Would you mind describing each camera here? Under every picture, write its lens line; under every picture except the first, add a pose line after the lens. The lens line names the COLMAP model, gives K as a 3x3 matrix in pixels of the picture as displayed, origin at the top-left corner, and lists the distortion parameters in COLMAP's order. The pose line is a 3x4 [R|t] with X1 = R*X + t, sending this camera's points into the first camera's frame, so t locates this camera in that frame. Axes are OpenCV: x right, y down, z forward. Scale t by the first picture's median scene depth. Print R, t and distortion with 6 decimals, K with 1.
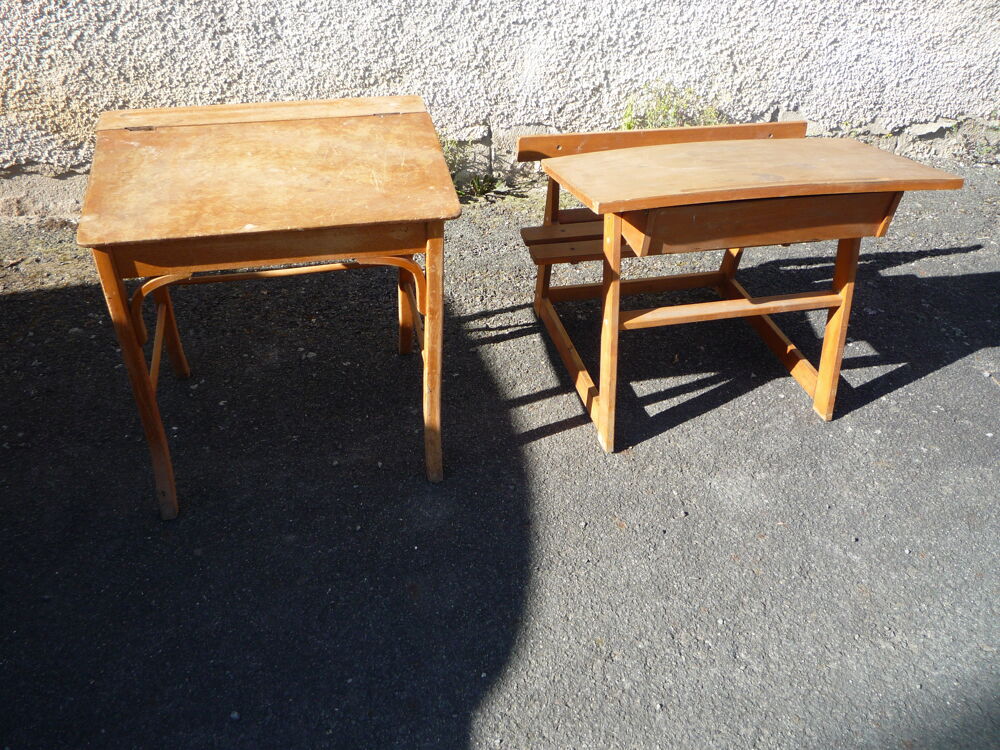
lens RADIAL K [[887.8, 0, 500.0], [0, 887.8, 375.0], [0, 0, 1]] dist [-0.073111, 0.003230]
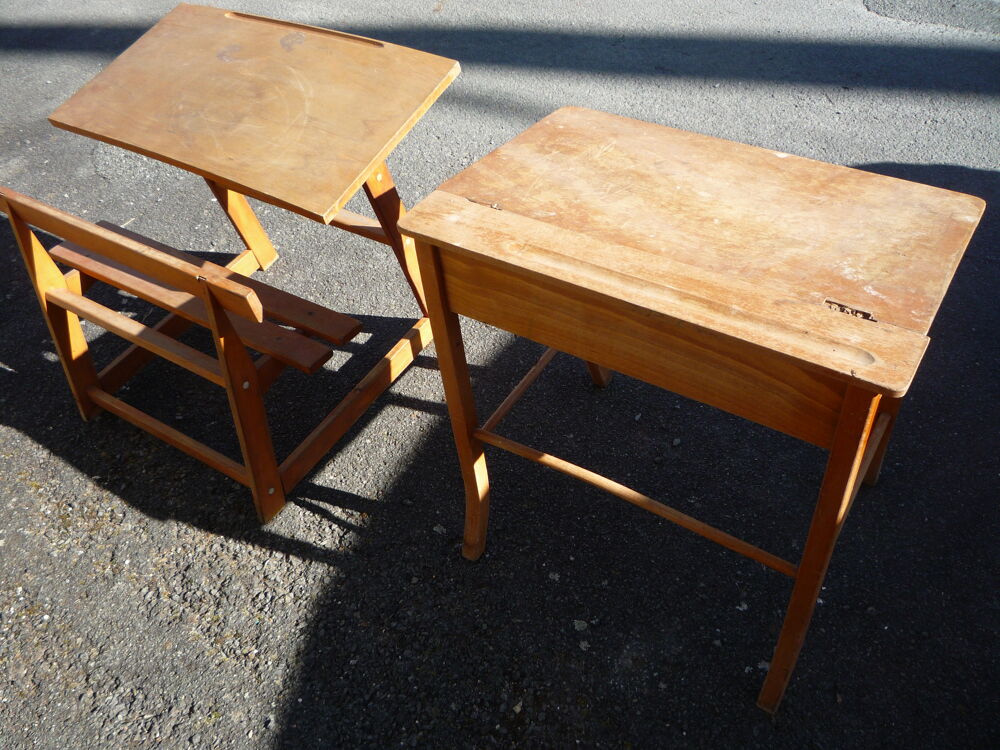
lens RADIAL K [[887.8, 0, 500.0], [0, 887.8, 375.0], [0, 0, 1]] dist [-0.073111, 0.003230]
pose [[-0.695365, -0.484649, 0.530644, -0.586716], [0.487225, 0.224854, 0.843832, -0.878318], [-0.528280, 0.845314, 0.079777, 1.131939]]
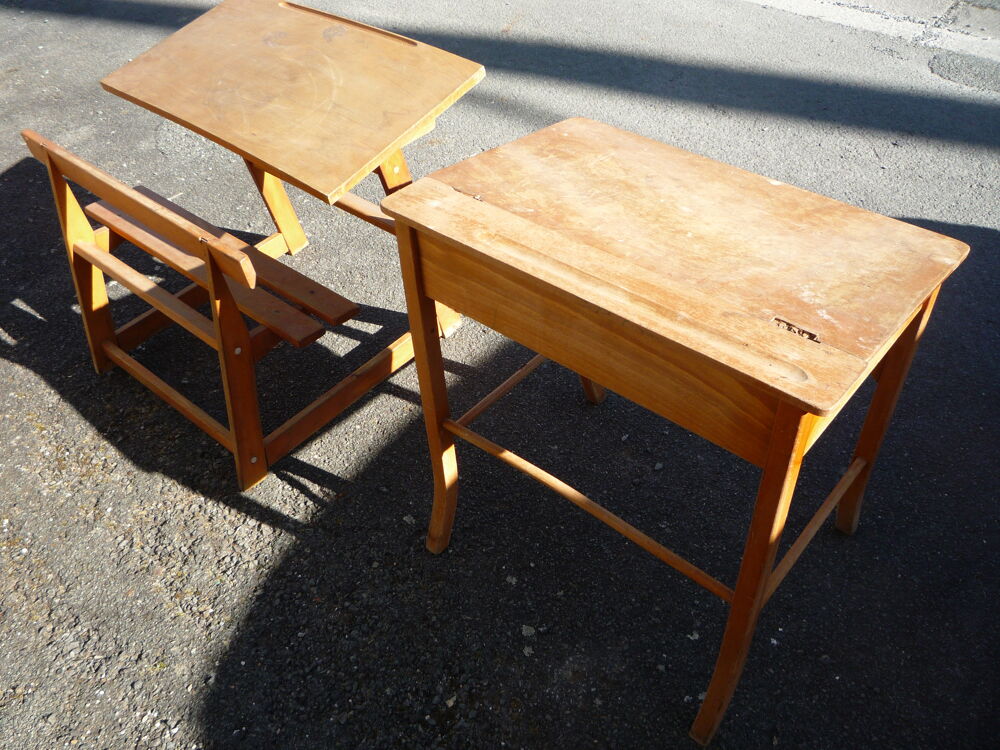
lens RADIAL K [[890.2, 0, 498.2], [0, 890.2, 366.5], [0, 0, 1]] dist [-0.076281, 0.005625]
pose [[-0.590285, -0.540636, 0.599397, -0.663704], [0.509426, 0.326496, 0.796170, -0.838978], [-0.626139, 0.775315, 0.082688, 1.113302]]
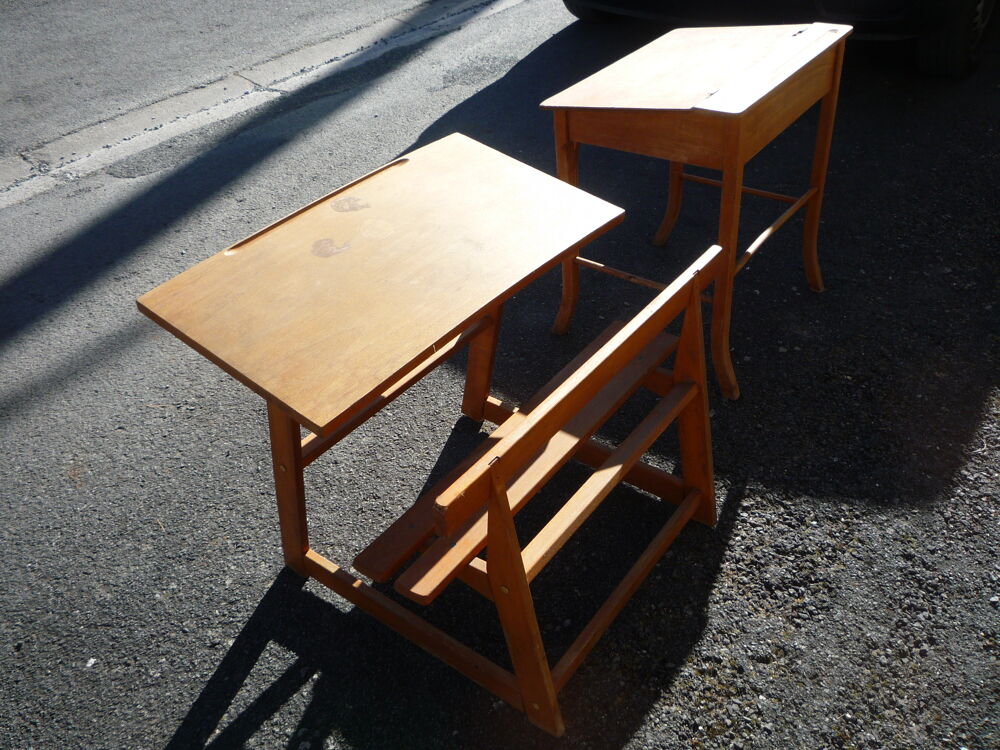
lens RADIAL K [[887.8, 0, 500.0], [0, 887.8, 375.0], [0, 0, 1]] dist [-0.073111, 0.003230]
pose [[-0.757848, 0.398663, -0.516463, 0.718410], [-0.358045, 0.407615, 0.840032, -0.971056], [0.545408, 0.821534, -0.166171, 1.391426]]
